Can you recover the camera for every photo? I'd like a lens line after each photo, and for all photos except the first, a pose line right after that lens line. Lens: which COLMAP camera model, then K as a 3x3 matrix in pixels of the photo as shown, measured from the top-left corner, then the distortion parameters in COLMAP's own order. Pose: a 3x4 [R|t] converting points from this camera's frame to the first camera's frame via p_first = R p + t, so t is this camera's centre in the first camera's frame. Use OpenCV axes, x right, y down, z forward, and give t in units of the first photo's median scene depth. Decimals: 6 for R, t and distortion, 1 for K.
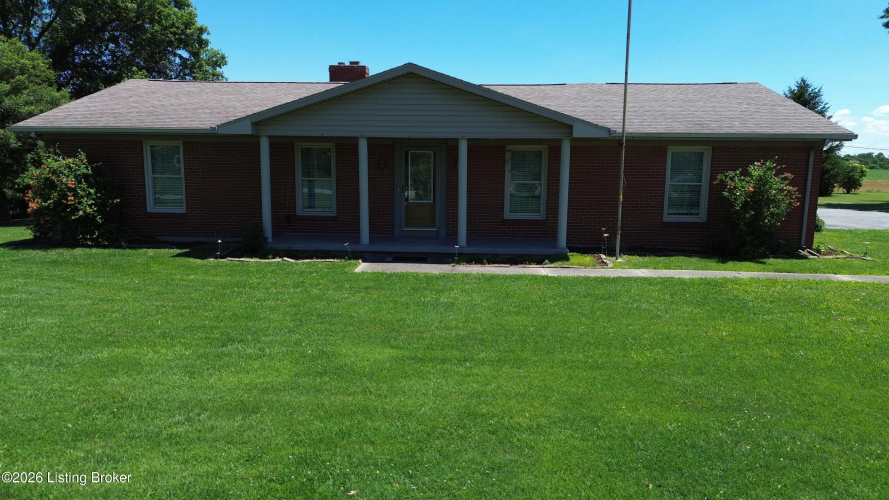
lens RADIAL K [[634.2, 0, 446.3], [0, 634.2, 249.0], [0, 0, 1]] dist [0.075897, -0.024334]
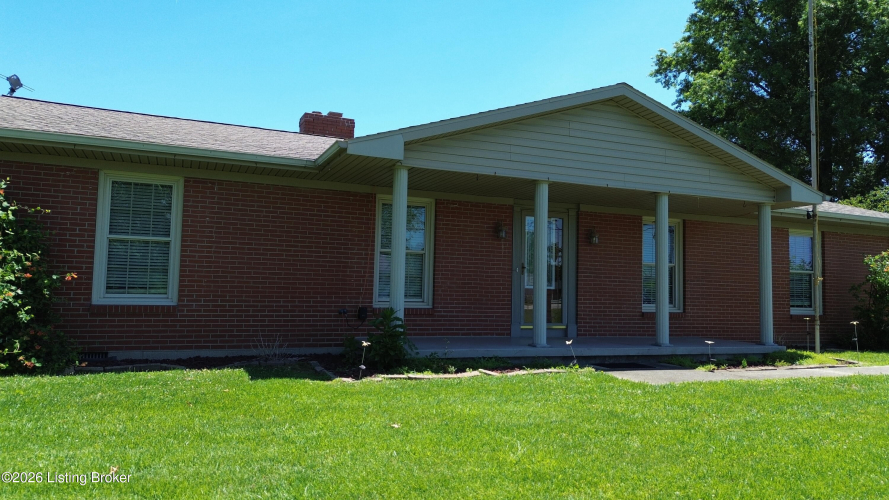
lens RADIAL K [[634.2, 0, 443.2], [0, 634.2, 247.1], [0, 0, 1]] dist [0.075897, -0.024334]
pose [[0.896657, 0.041824, 0.440747, -0.502521], [0.049036, 0.980021, -0.192756, 0.013871], [-0.440003, 0.194448, 0.876691, 0.461897]]
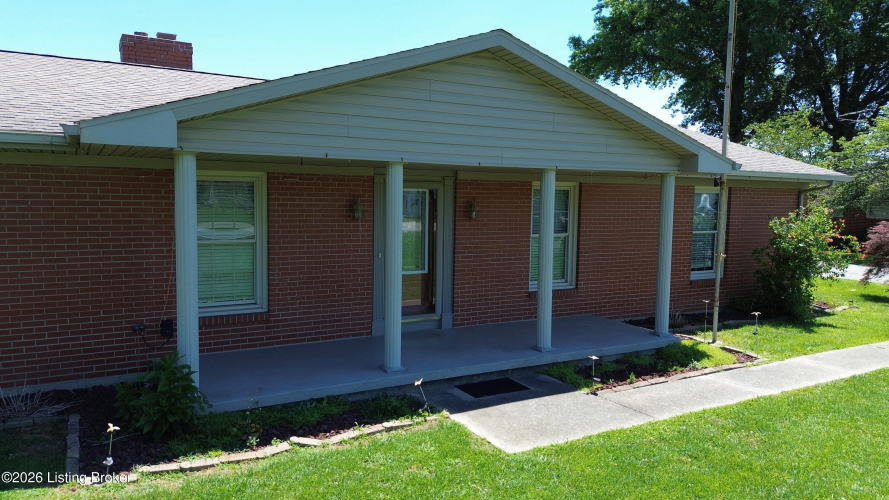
lens RADIAL K [[634.2, 0, 438.8], [0, 634.2, 245.2], [0, 0, 1]] dist [0.075897, -0.024334]
pose [[0.843414, -0.039501, 0.535810, -0.369549], [0.069345, 0.996955, -0.035658, -0.086399], [-0.532770, 0.067231, 0.843585, 0.538105]]
